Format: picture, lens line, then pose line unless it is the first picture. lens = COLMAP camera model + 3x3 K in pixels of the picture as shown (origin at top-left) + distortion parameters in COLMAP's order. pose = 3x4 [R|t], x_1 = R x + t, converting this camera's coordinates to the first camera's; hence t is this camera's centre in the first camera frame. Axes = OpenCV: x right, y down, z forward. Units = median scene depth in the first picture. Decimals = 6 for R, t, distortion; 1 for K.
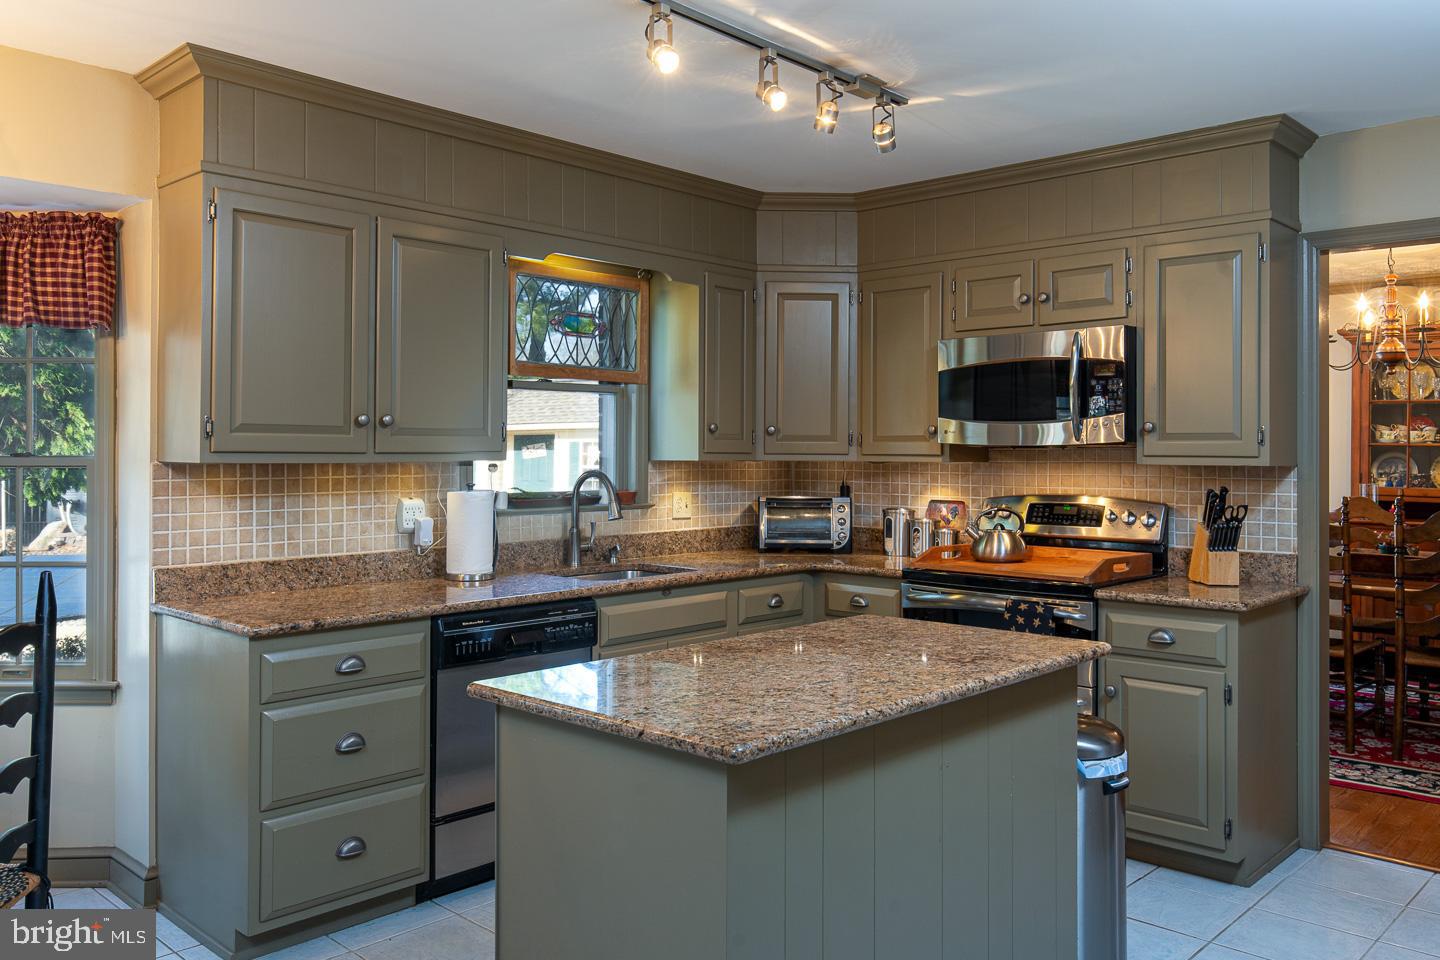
lens RADIAL K [[1119.6, 0, 717.0], [0, 1119.6, 449.8], [0, 0, 1]] dist [0.002619, 0.000091]
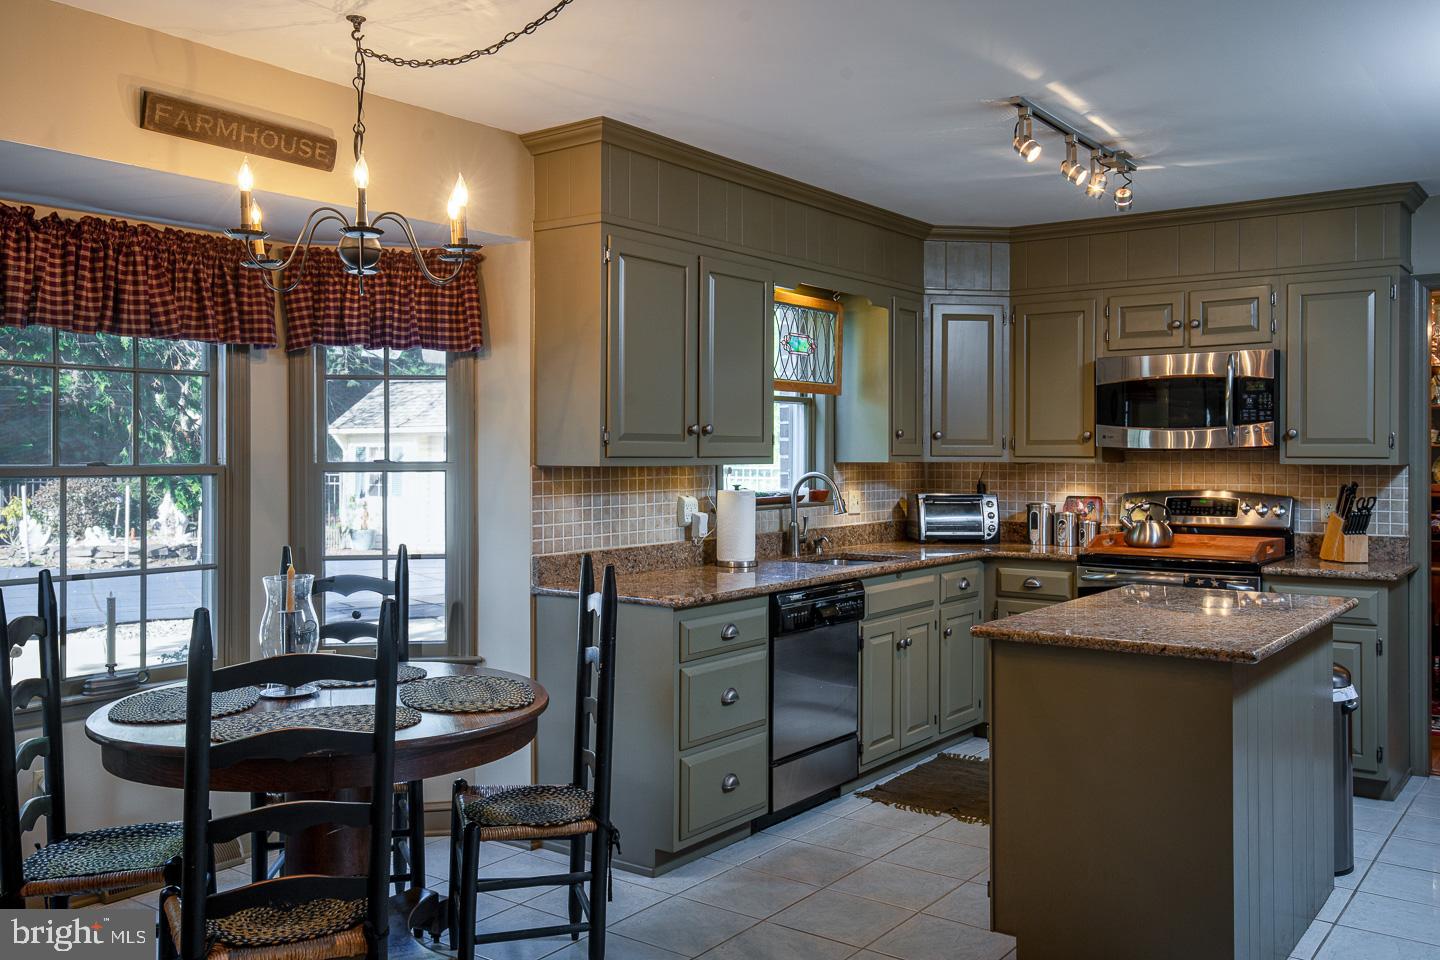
lens RADIAL K [[1212.5, 0, 718.7], [0, 1212.5, 459.8], [0, 0, 1]] dist [0.023724, 0.001999]
pose [[0.993209, -0.003914, 0.116280, -0.364016], [0.002925, 0.999958, 0.008670, -0.004483], [-0.116309, -0.008271, 0.993179, -0.225492]]
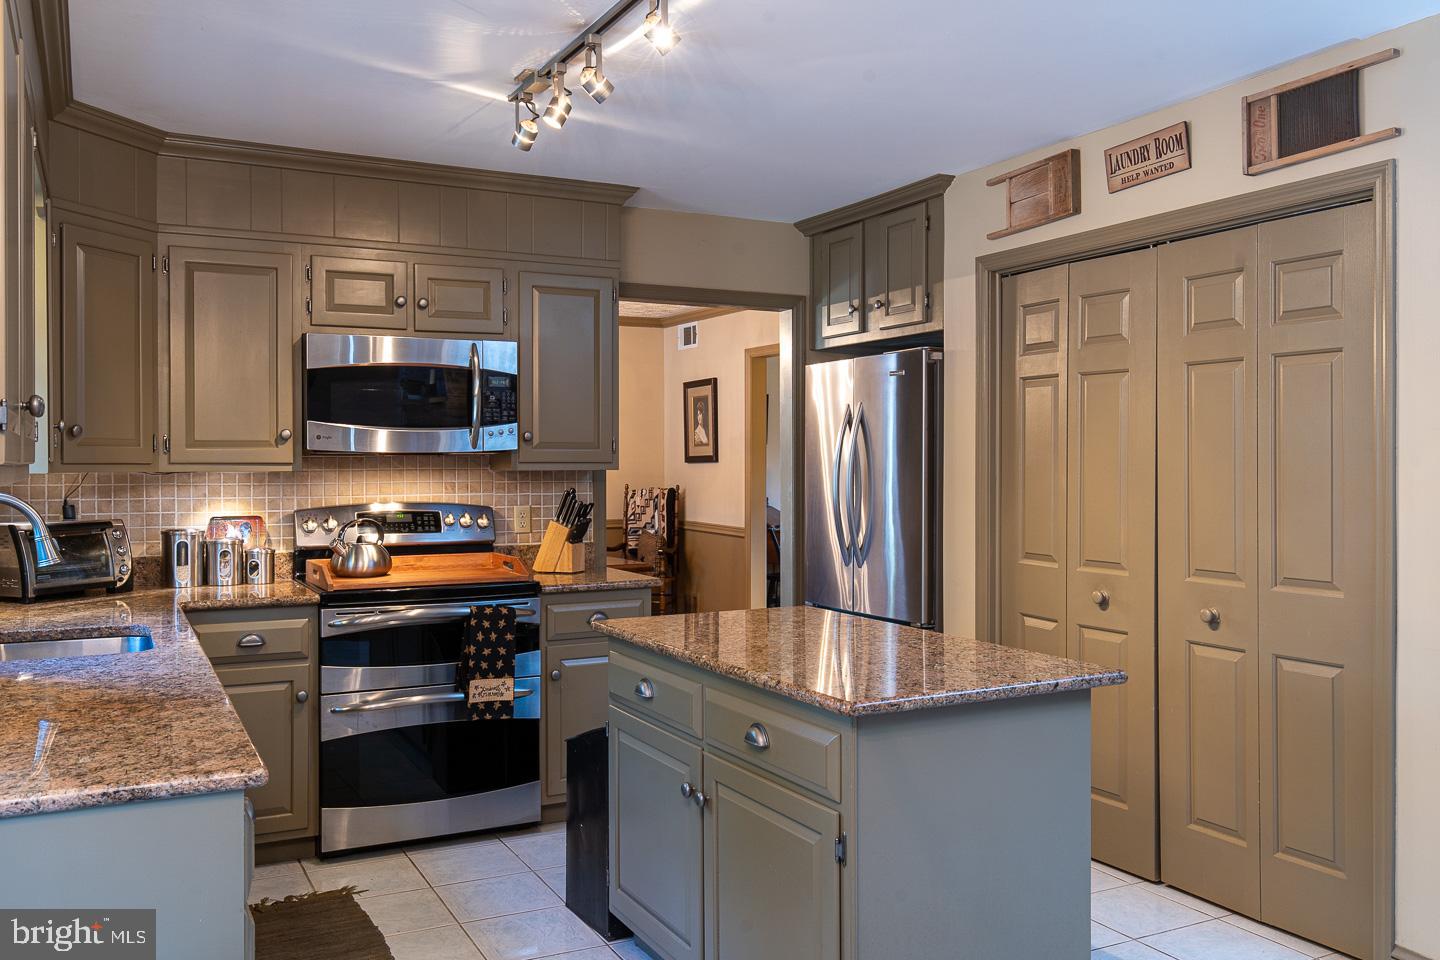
lens RADIAL K [[1212.5, 0, 718.7], [0, 1212.5, 459.8], [0, 0, 1]] dist [0.023724, 0.001999]
pose [[0.333165, -0.003722, 0.942861, -0.642506], [0.000436, 0.999993, 0.003793, -0.001327], [-0.942868, -0.000853, 0.333164, 0.400505]]
